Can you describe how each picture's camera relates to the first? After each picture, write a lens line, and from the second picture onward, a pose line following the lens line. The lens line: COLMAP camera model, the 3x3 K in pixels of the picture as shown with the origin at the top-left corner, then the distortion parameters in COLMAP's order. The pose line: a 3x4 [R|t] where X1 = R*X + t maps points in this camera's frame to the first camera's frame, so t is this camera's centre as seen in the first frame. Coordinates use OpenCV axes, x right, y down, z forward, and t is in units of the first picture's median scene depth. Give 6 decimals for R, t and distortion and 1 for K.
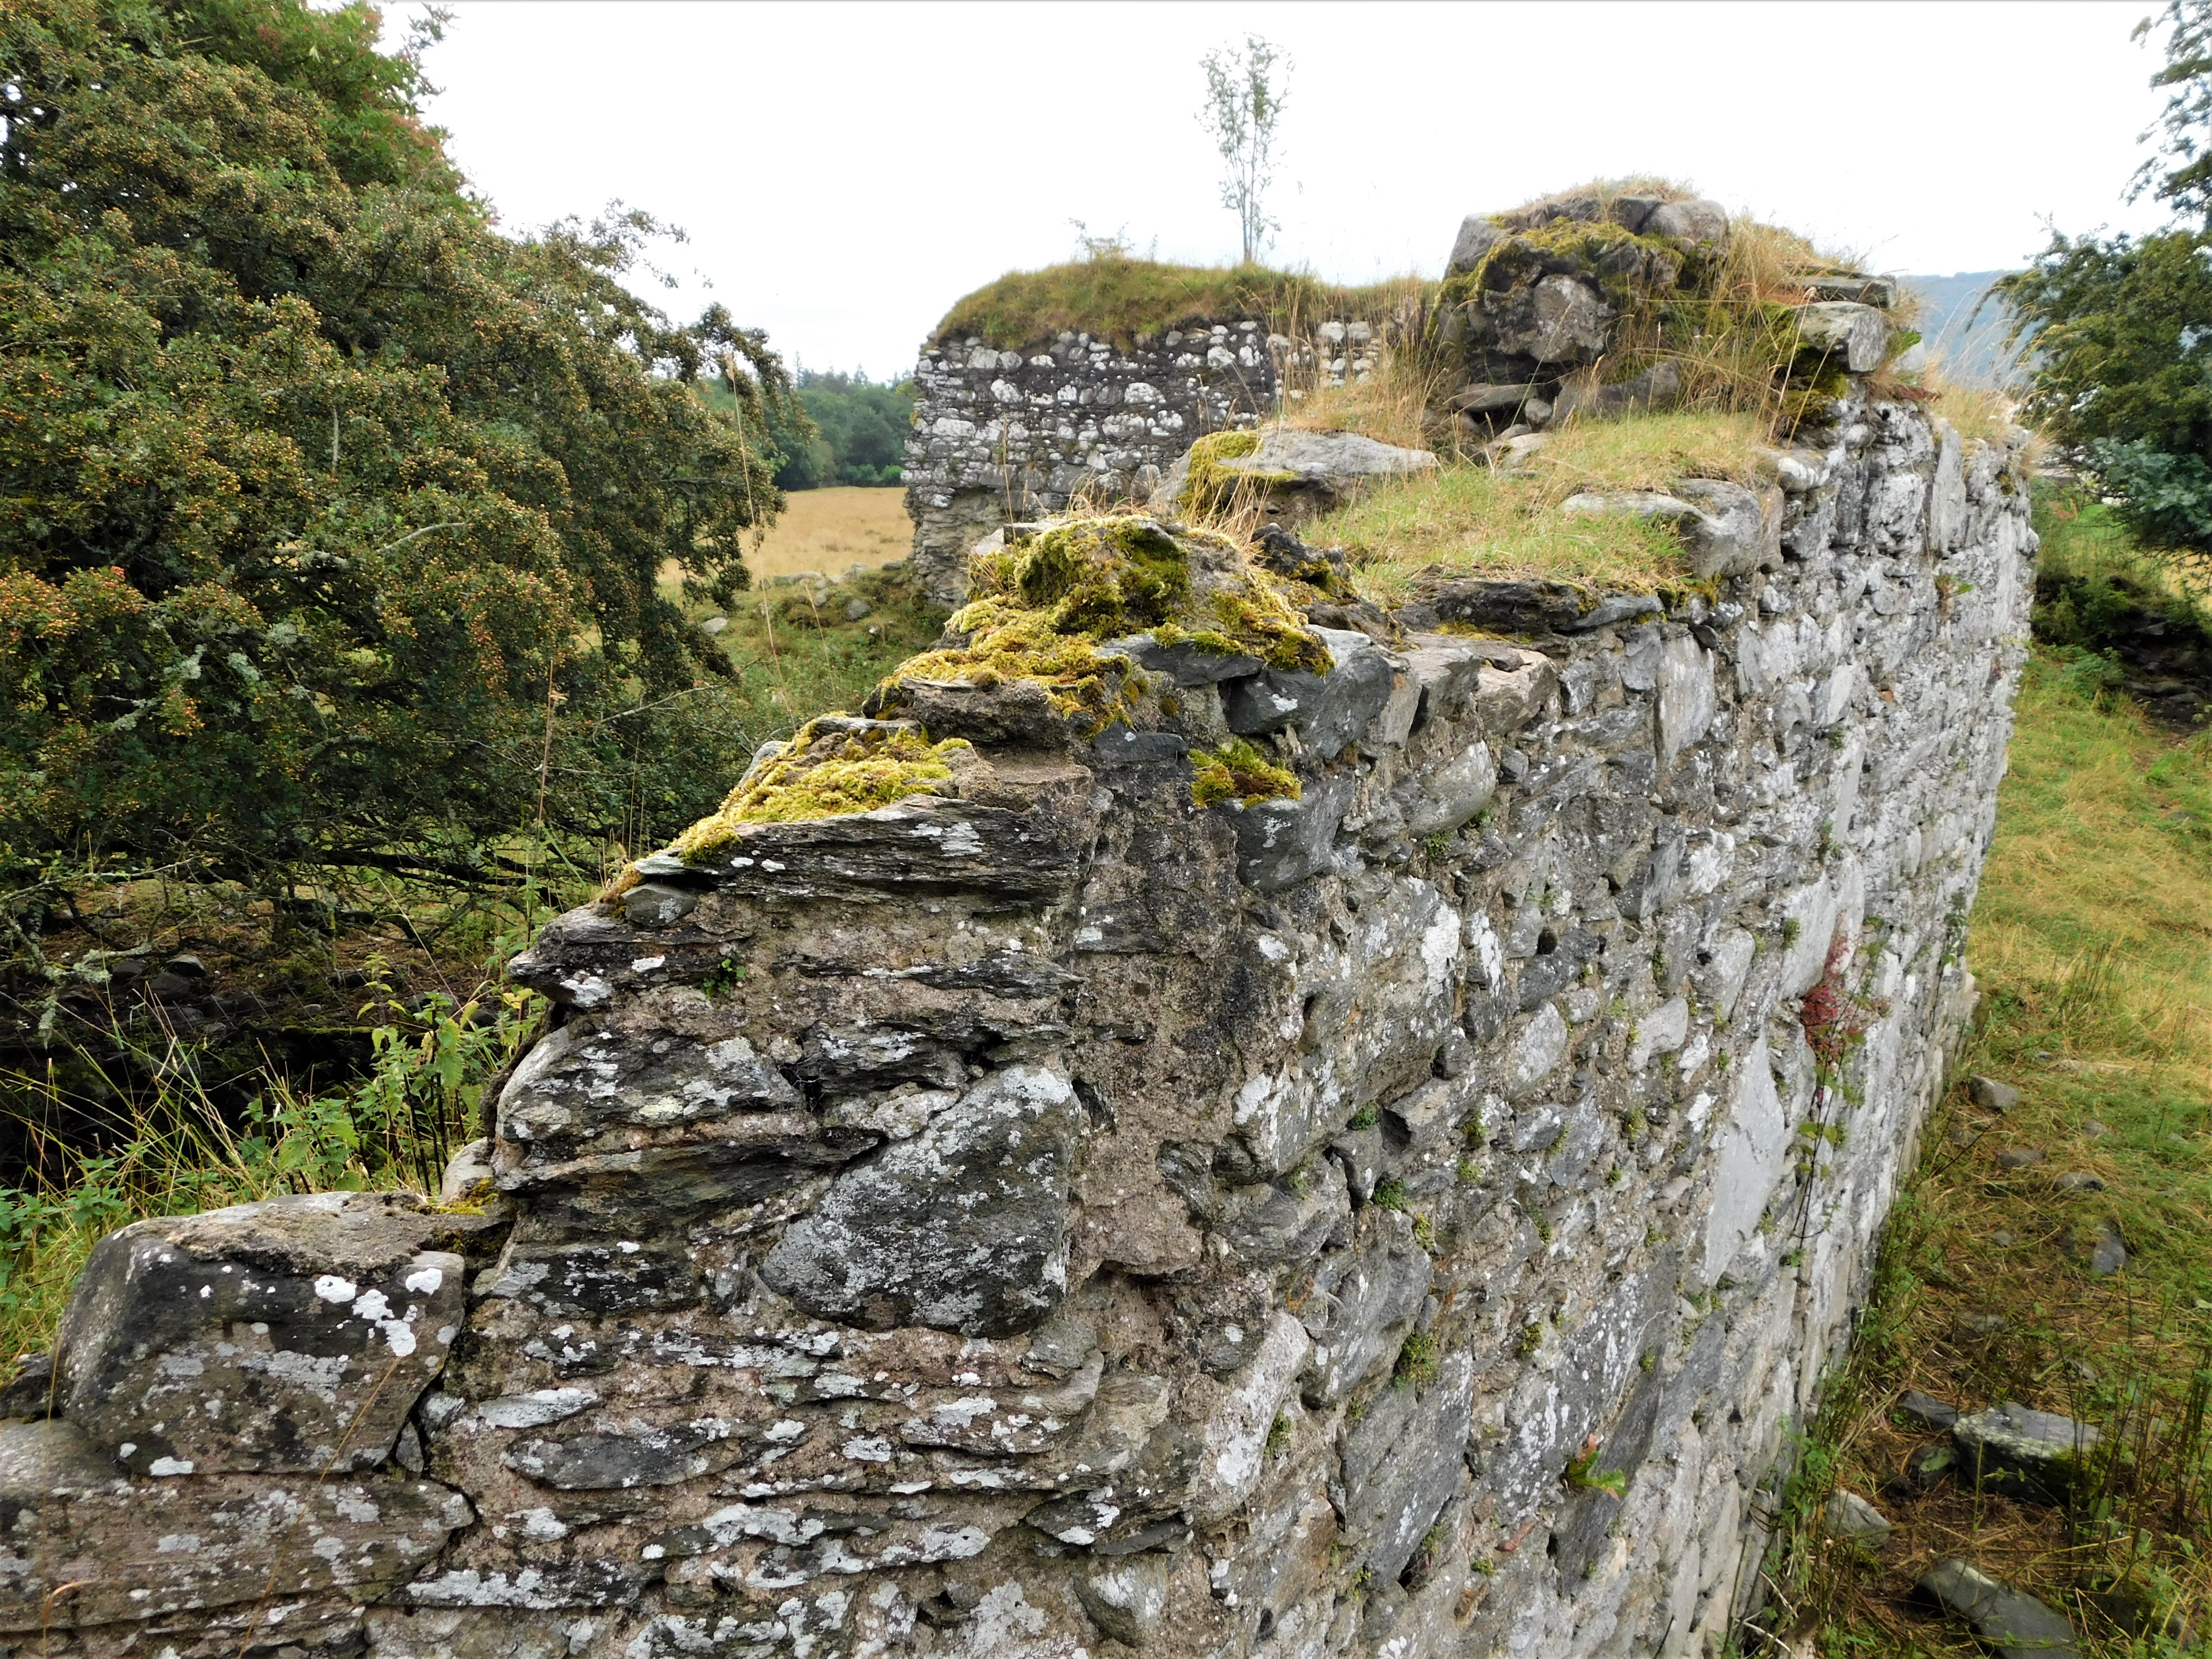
lens RADIAL K [[1929.9, 0, 1111.2], [0, 1929.9, 834.6], [0, 0, 1]] dist [-0.008558, -0.003803]
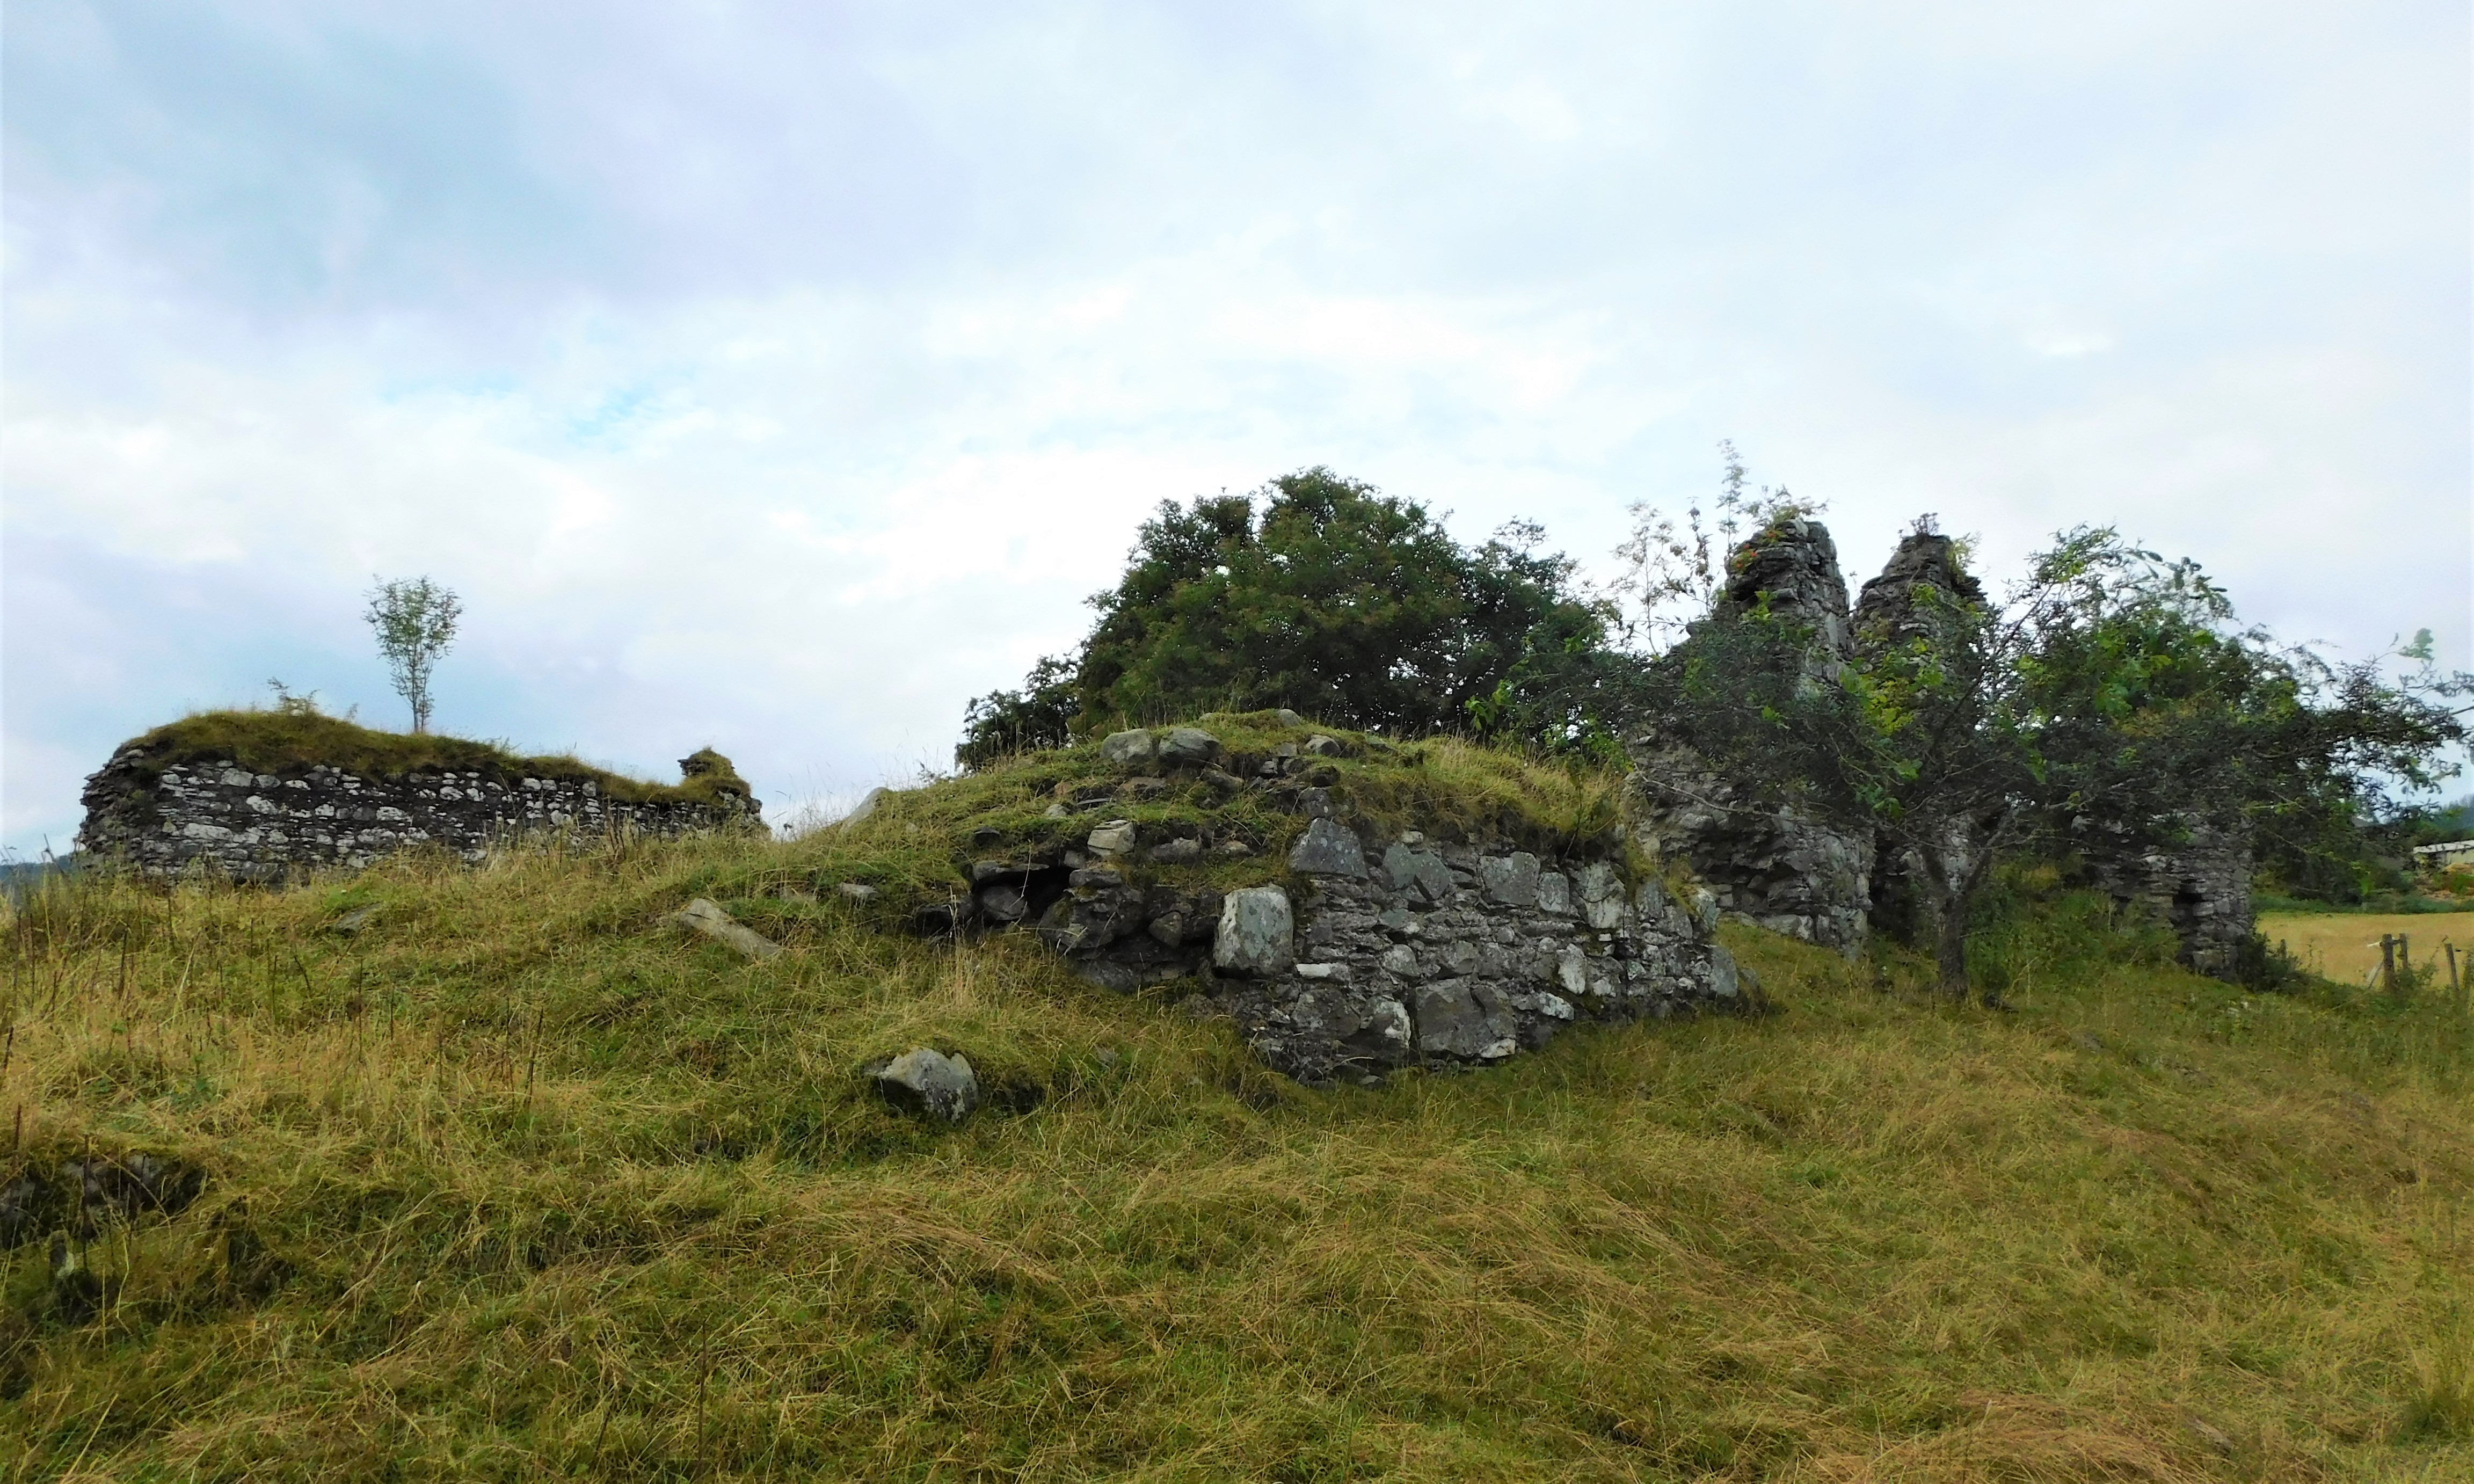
lens RADIAL K [[1604.3, 0, 1203.8], [0, 1604.3, 791.3], [0, 0, 1]] dist [-0.024416, -0.000599]
pose [[0.121273, 0.091009, 0.988438, -1.023019], [0.227715, 0.966680, -0.116945, 0.019772], [-0.966146, 0.239265, 0.096508, 0.322761]]
